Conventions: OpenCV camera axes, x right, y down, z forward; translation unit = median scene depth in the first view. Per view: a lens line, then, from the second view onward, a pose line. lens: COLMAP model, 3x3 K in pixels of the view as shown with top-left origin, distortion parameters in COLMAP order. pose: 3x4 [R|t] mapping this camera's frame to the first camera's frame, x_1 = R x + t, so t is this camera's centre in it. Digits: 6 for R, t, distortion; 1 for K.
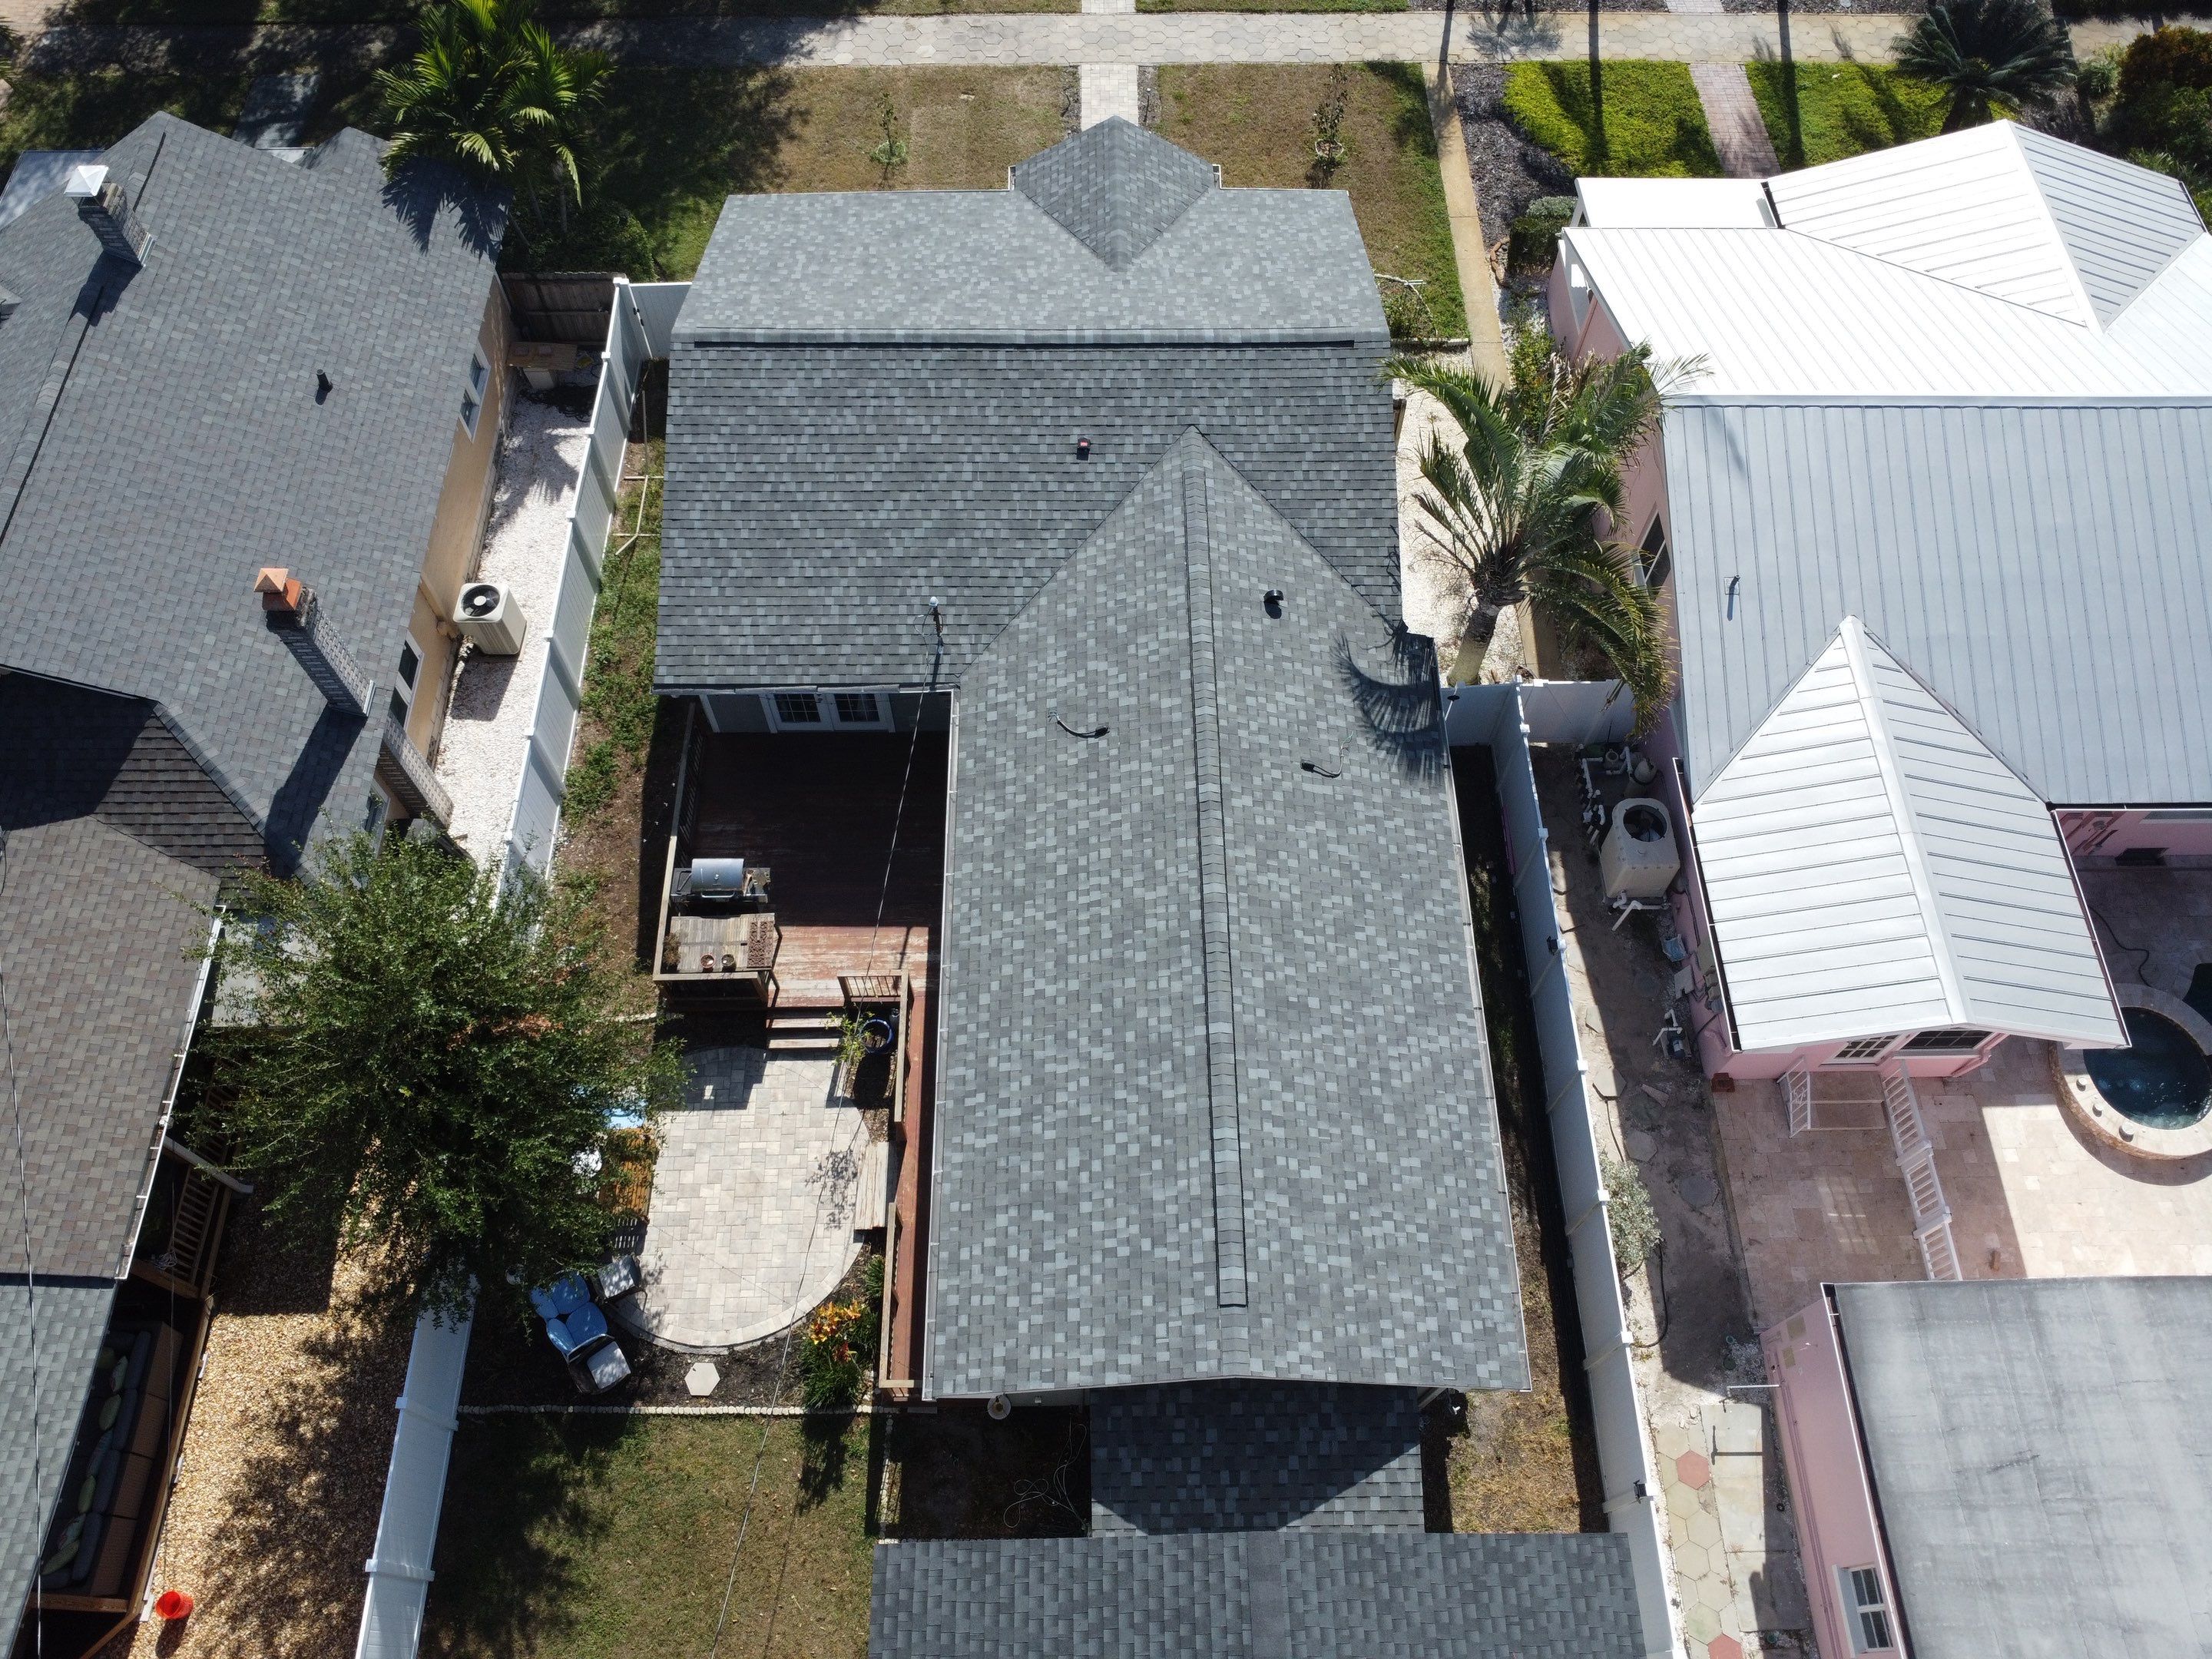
lens RADIAL K [[1597.5, 0, 1092.6], [0, 1597.5, 824.3], [0, 0, 1]] dist [-0.026474, -0.009600]
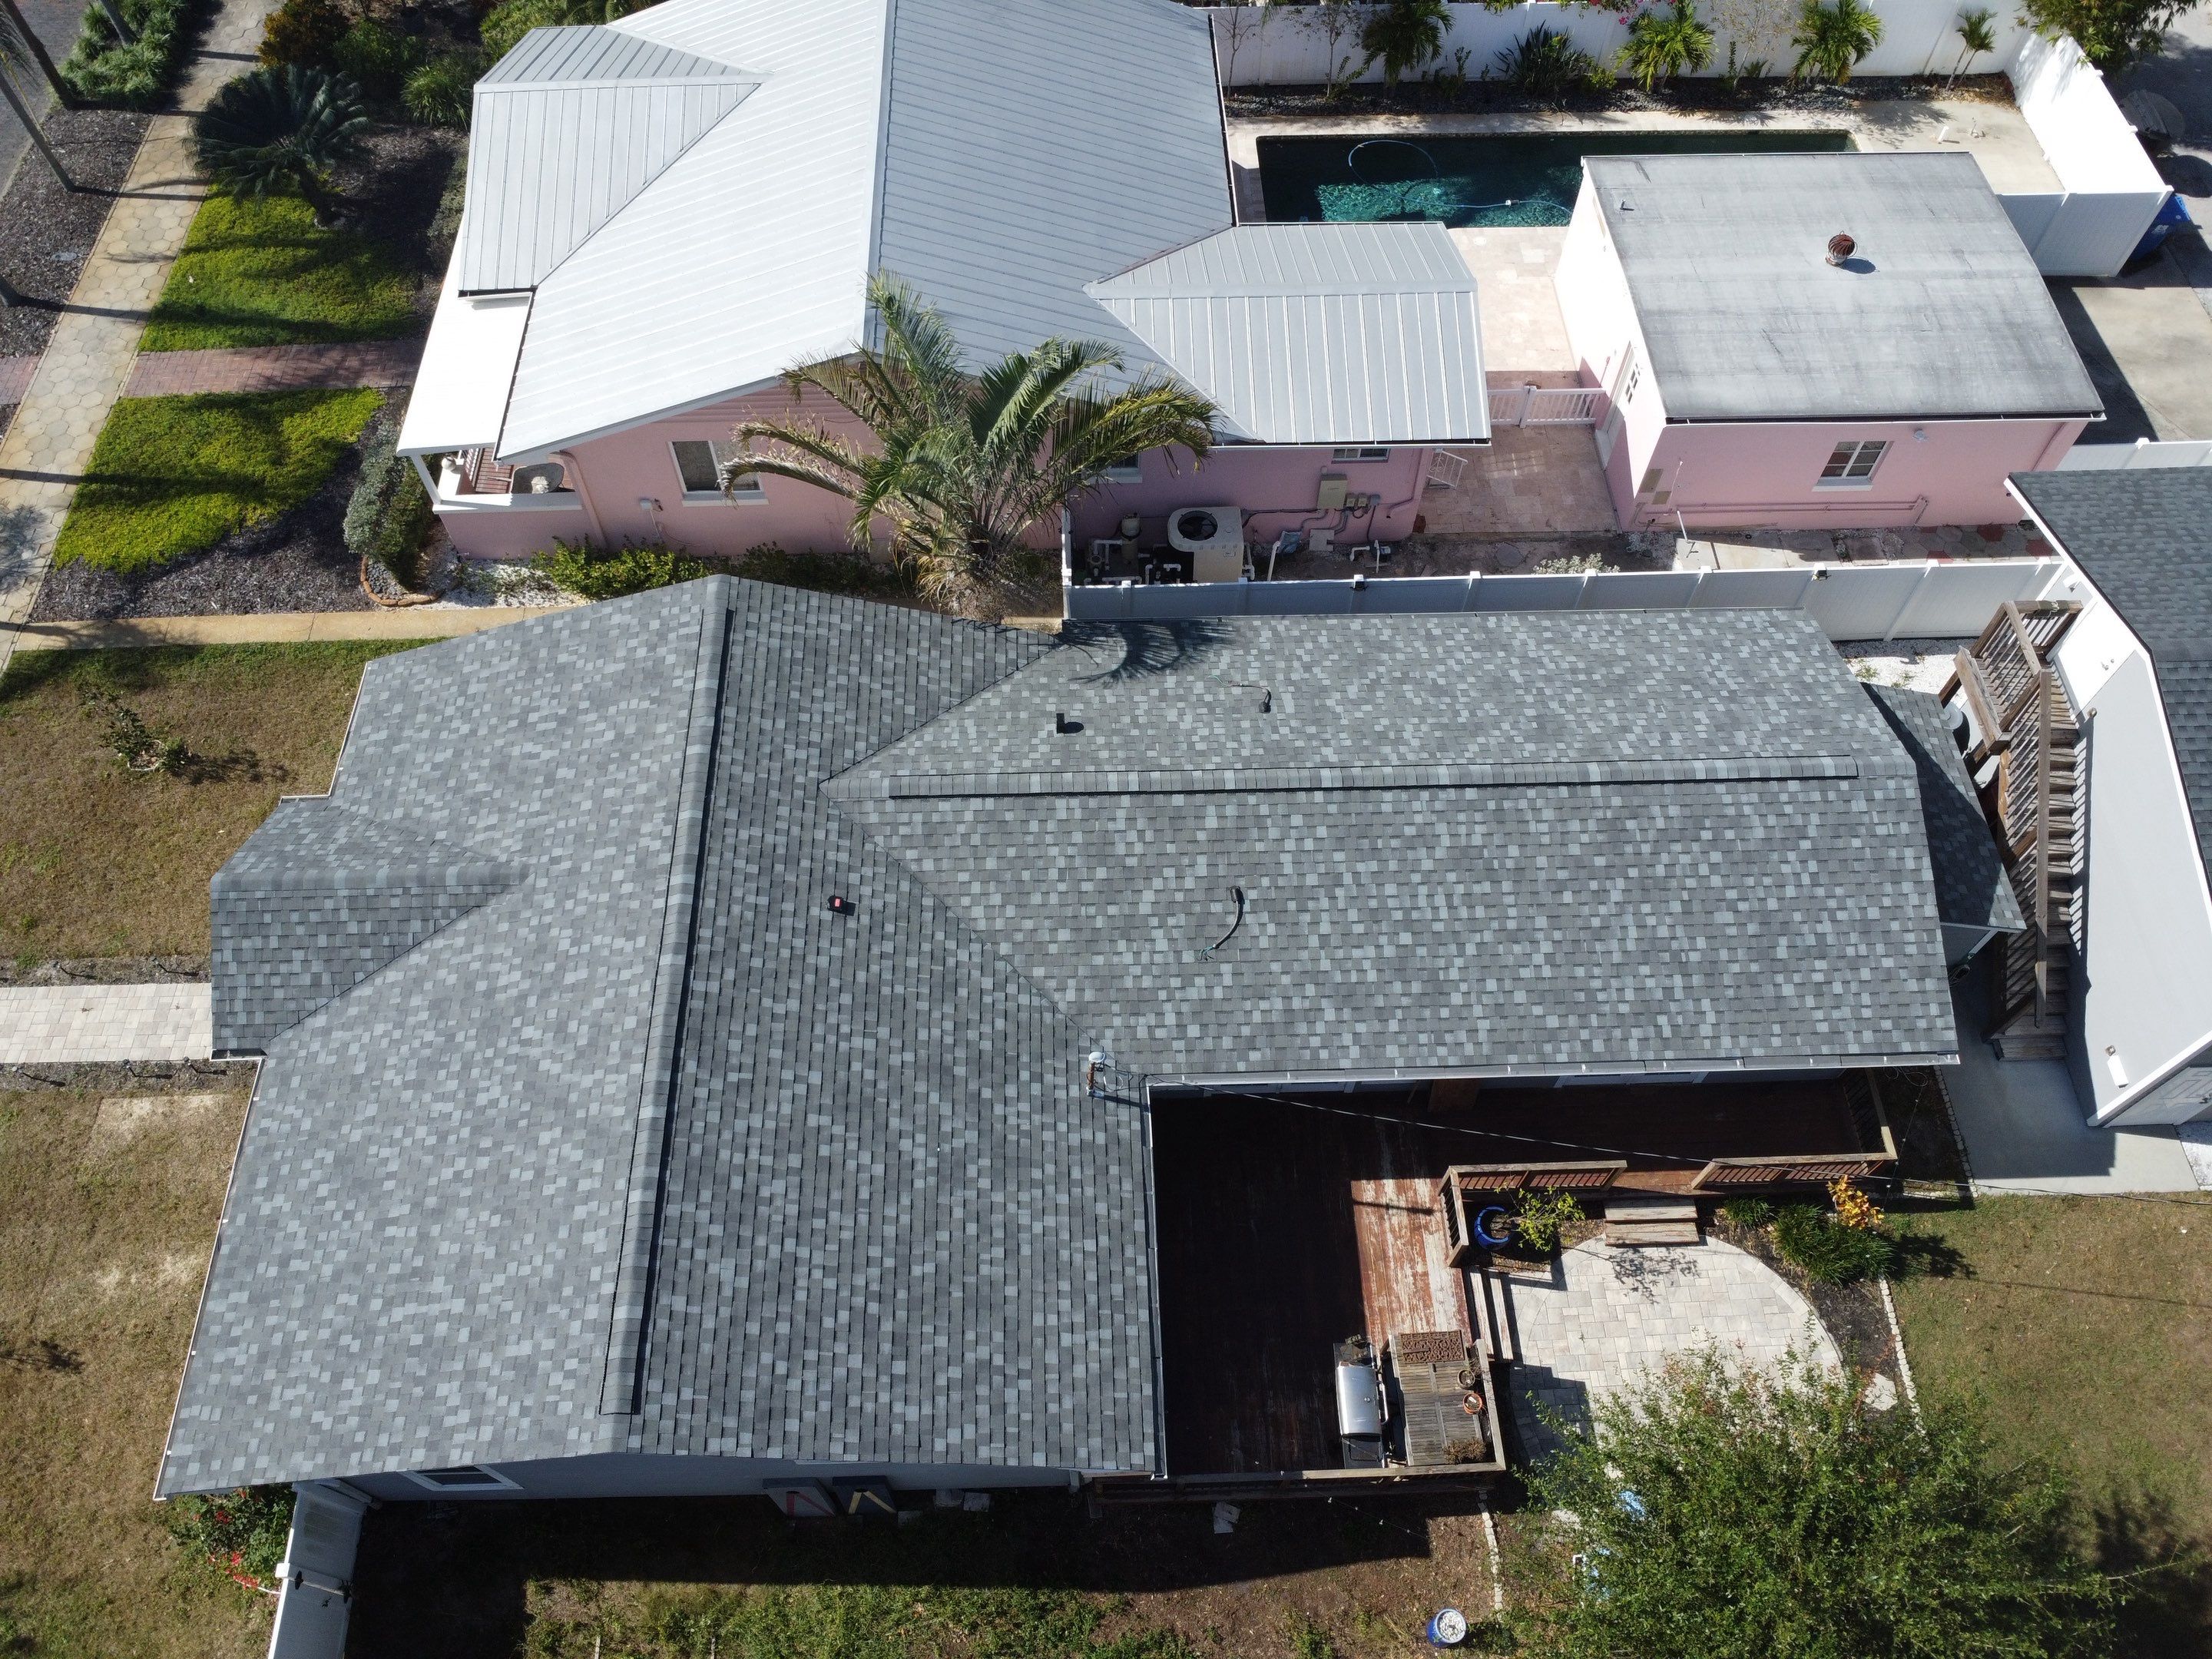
lens RADIAL K [[1597.5, 0, 1095.9], [0, 1597.5, 827.4], [0, 0, 1]] dist [-0.026474, -0.009600]
pose [[-0.020363, -0.851518, 0.523929, -0.416244], [0.875980, 0.237400, 0.419881, -0.497472], [-0.481917, 0.467502, 0.741079, 0.355699]]
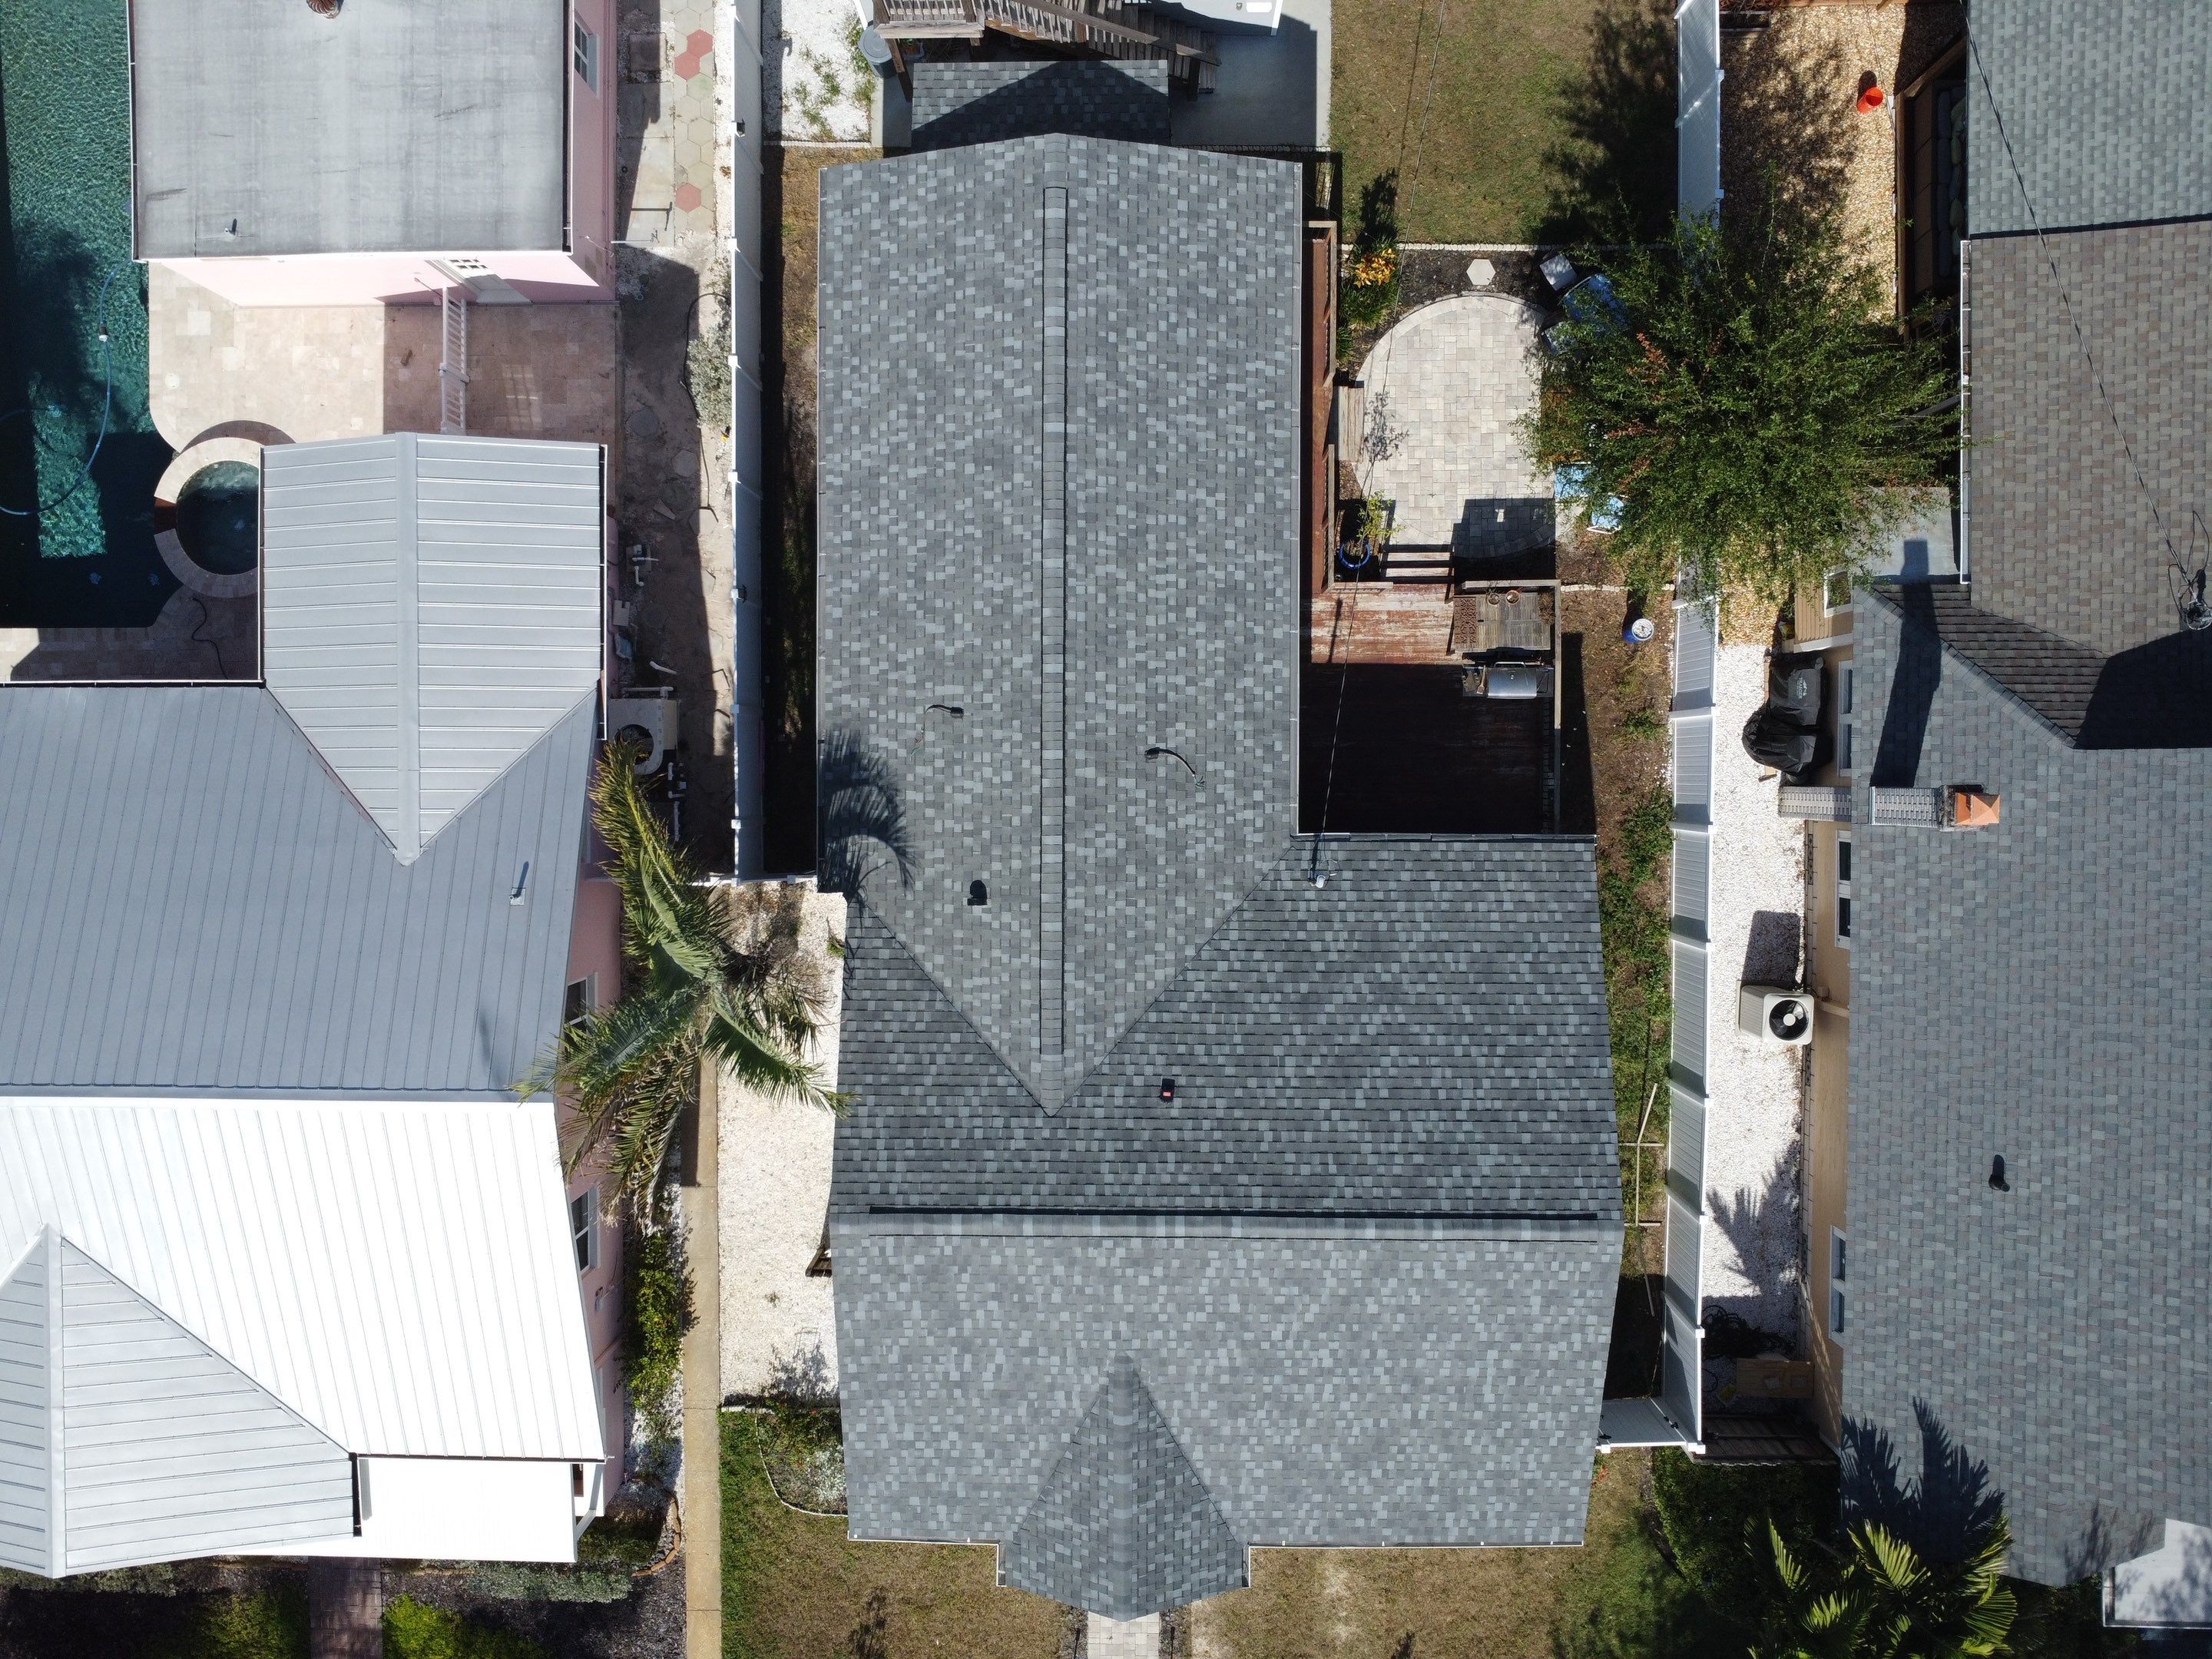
lens RADIAL K [[1597.5, 0, 1099.8], [0, 1597.5, 818.8], [0, 0, 1]] dist [-0.026474, -0.009600]
pose [[-0.999768, -0.011525, 0.018191, 0.019994], [0.018596, -0.888016, 0.459436, -0.560844], [0.010859, 0.459667, 0.888025, 0.096604]]
